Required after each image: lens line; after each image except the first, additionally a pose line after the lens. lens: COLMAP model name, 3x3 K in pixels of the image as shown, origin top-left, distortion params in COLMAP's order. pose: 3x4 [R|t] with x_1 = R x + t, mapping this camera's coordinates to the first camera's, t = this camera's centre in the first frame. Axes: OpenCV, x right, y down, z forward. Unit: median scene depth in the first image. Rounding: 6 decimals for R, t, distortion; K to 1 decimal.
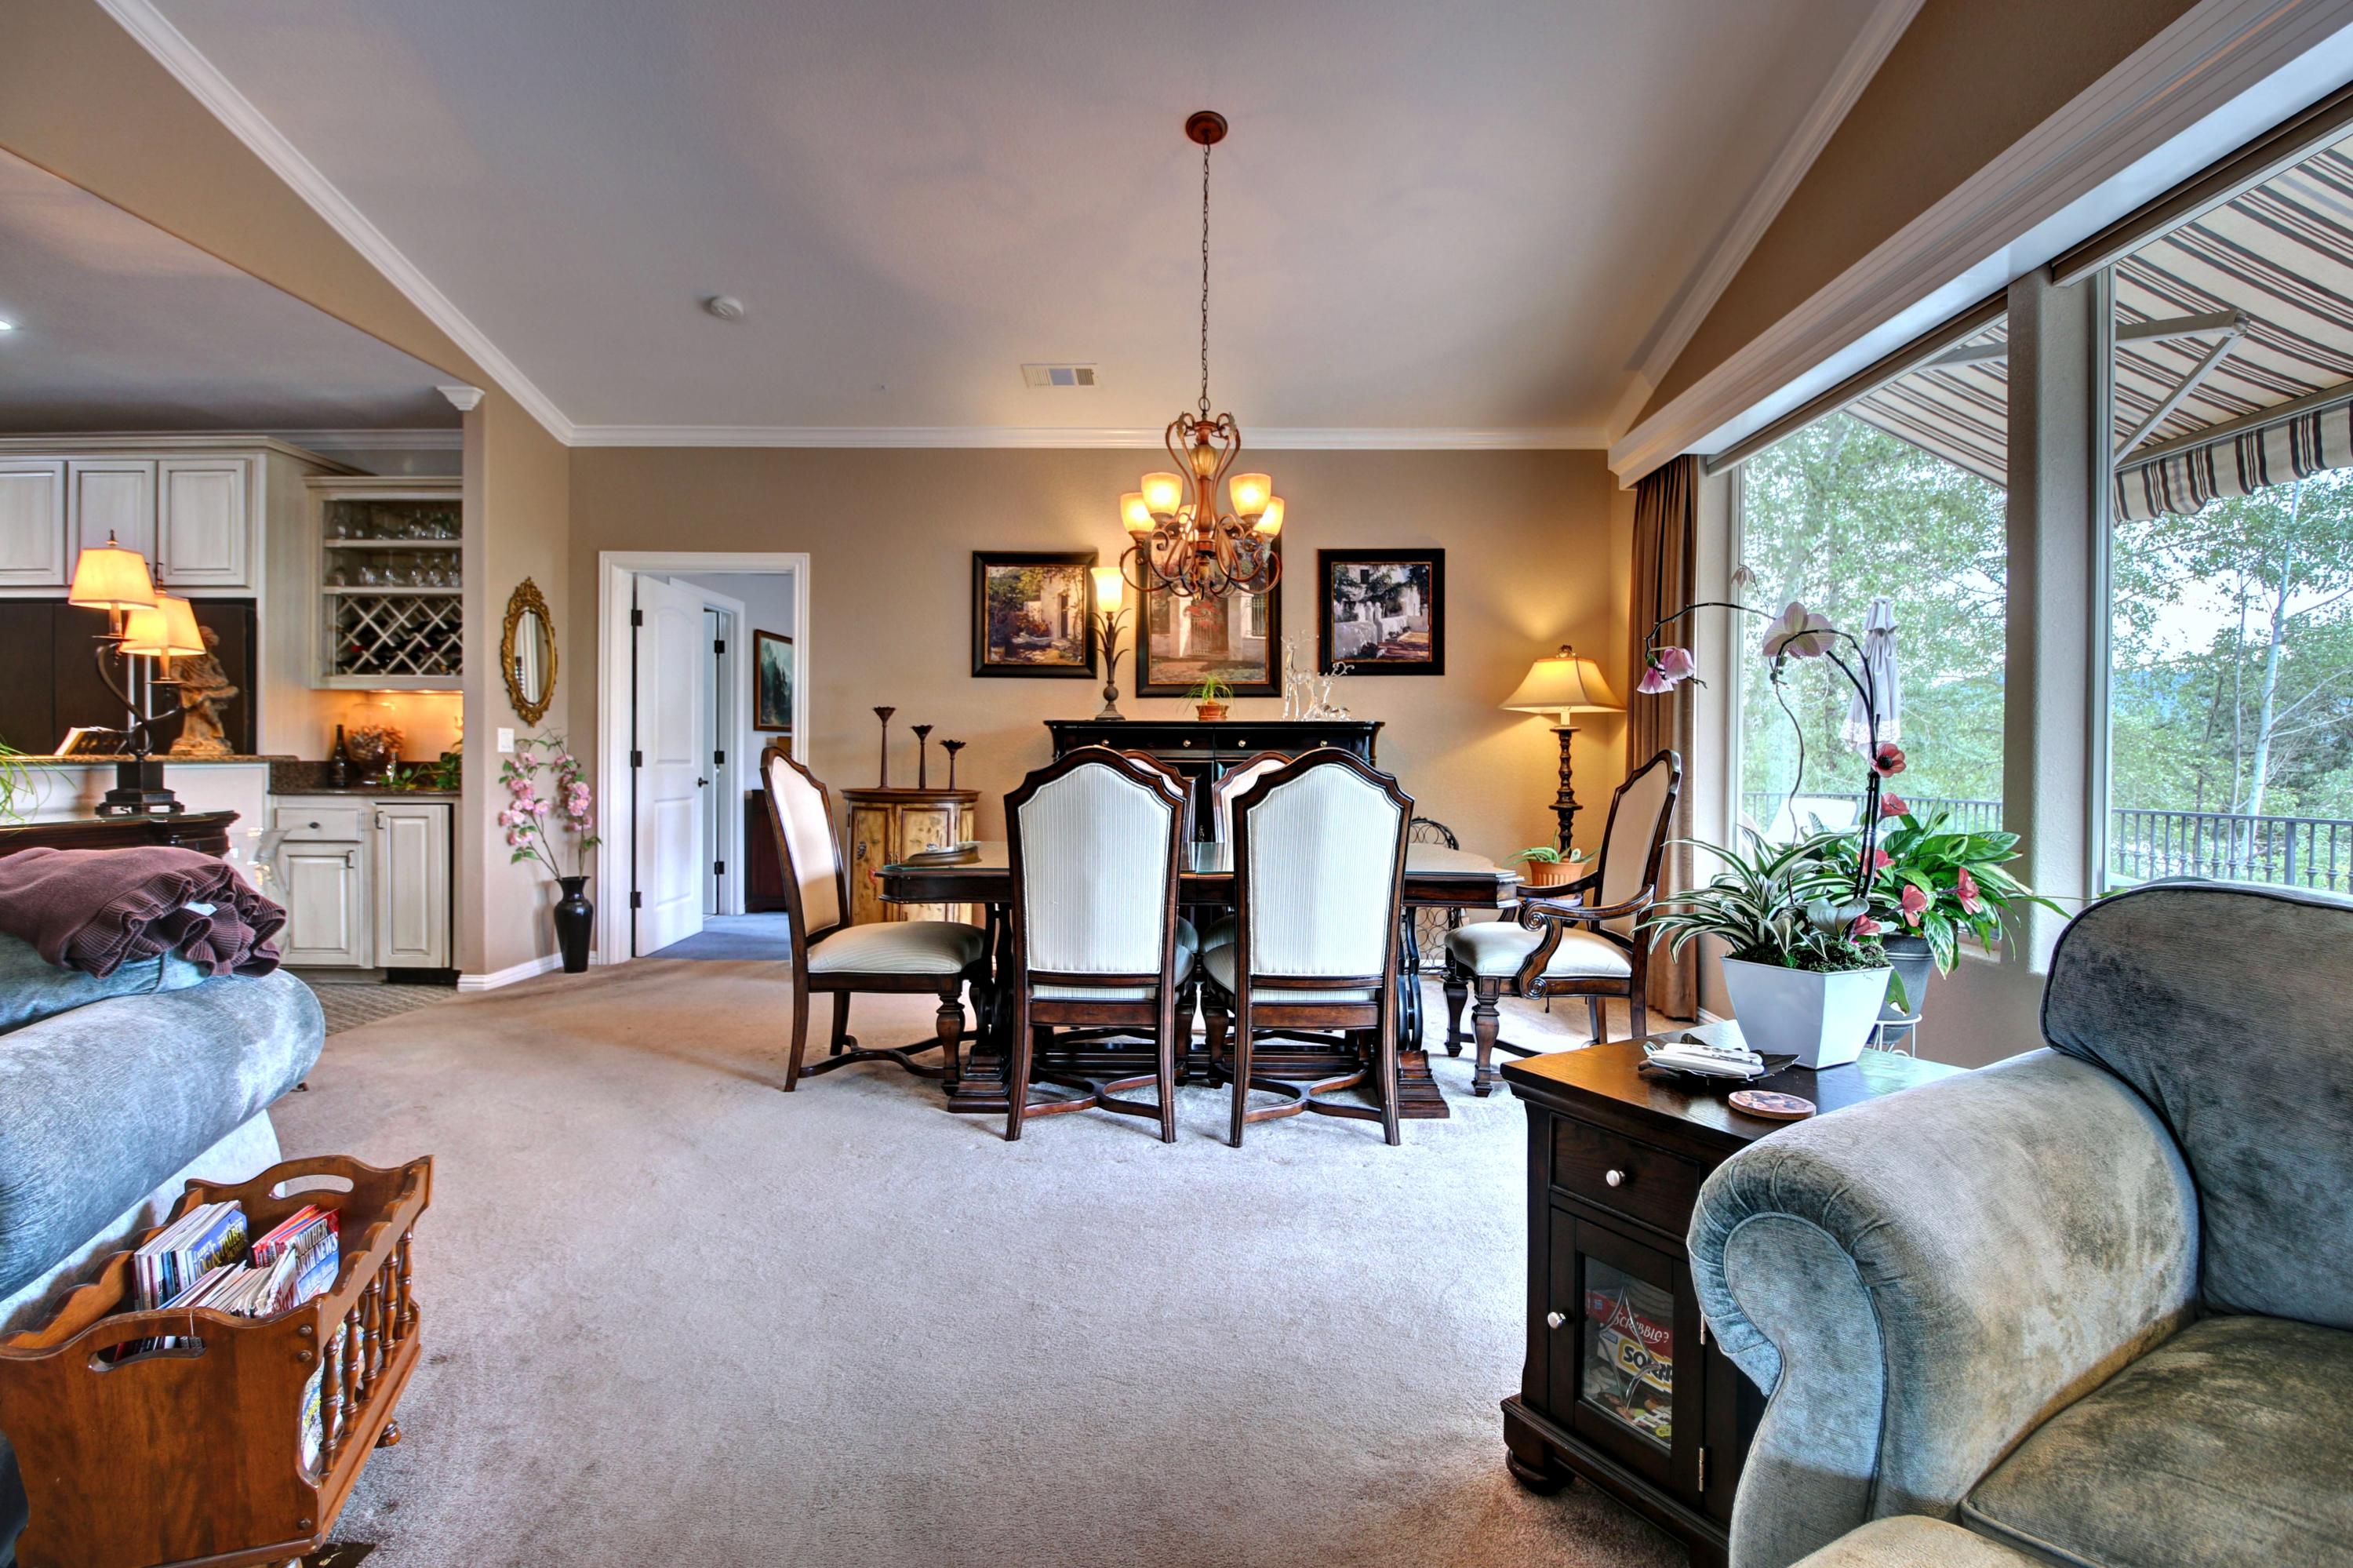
lens RADIAL K [[1116.1, 0, 1197.3], [0, 1116.1, 767.8], [0, 0, 1]] dist [-0.010812, -0.006840]
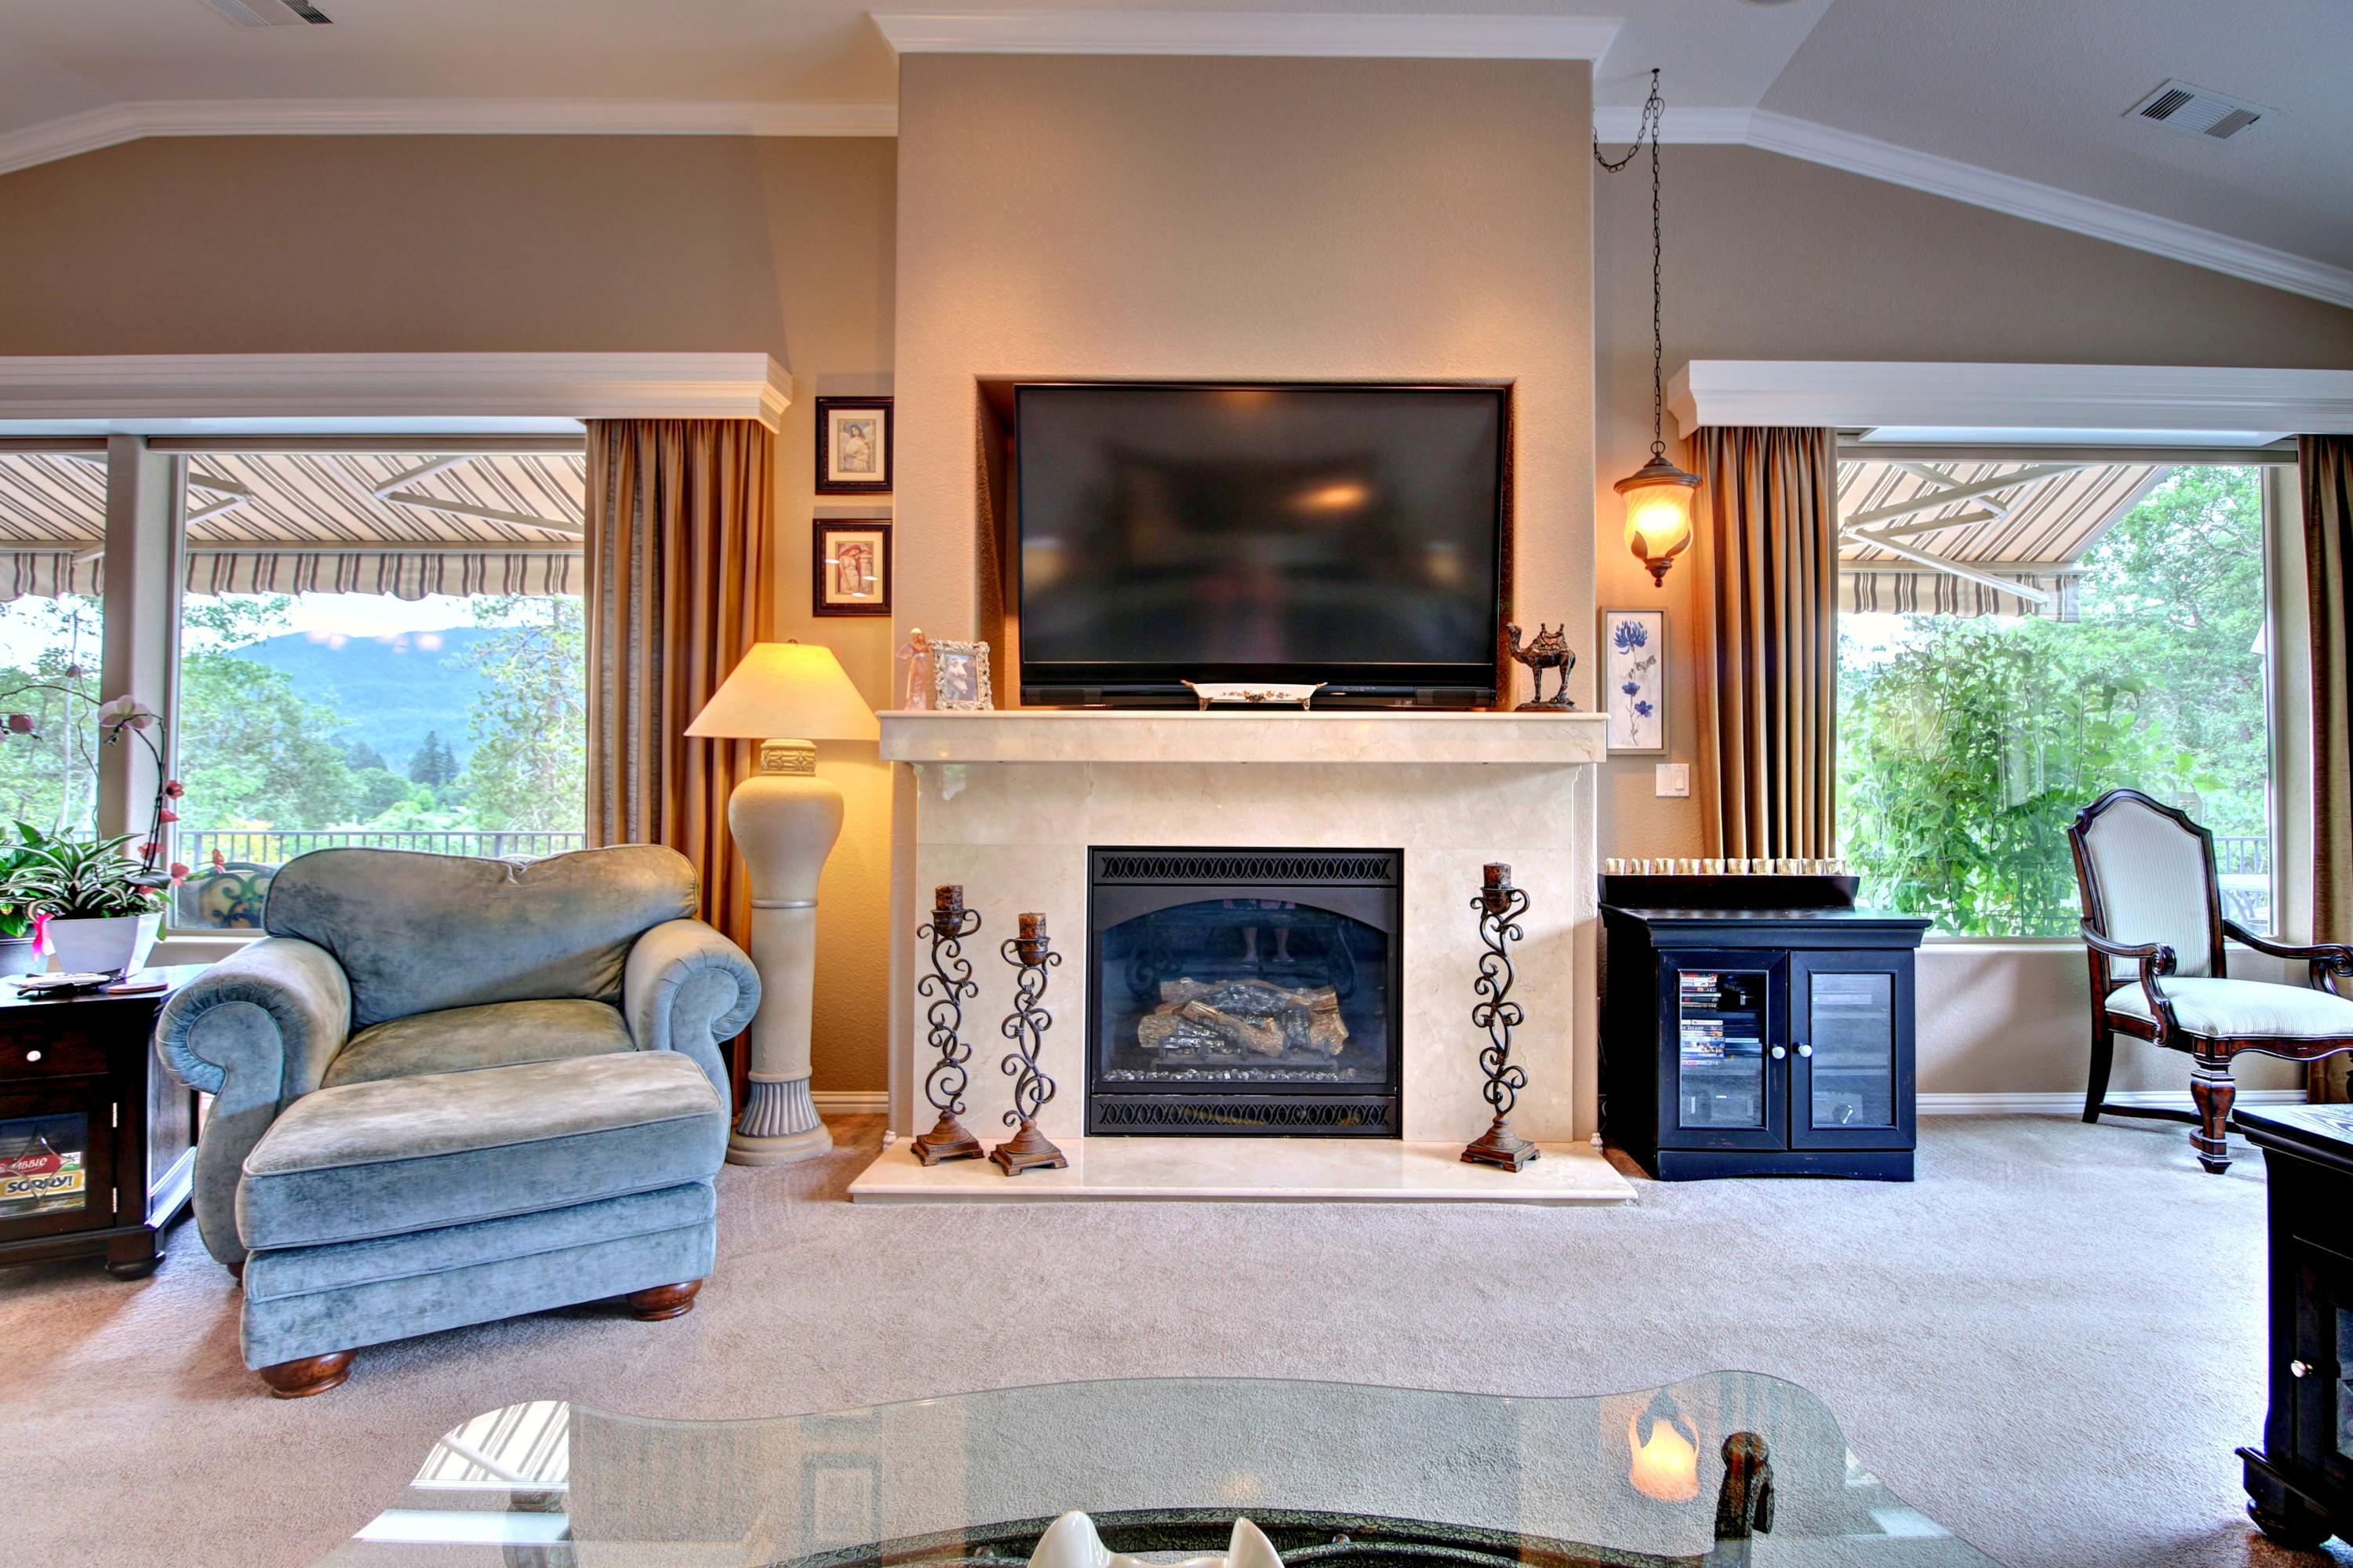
lens RADIAL K [[1116.1, 0, 1196.6], [0, 1116.1, 785.2], [0, 0, 1]] dist [-0.010812, -0.006840]
pose [[0.002984, 0.011230, 0.999932, -1.374669], [0.002301, 0.999934, -0.011237, 0.013392], [-0.999993, 0.002334, 0.002958, -0.754507]]
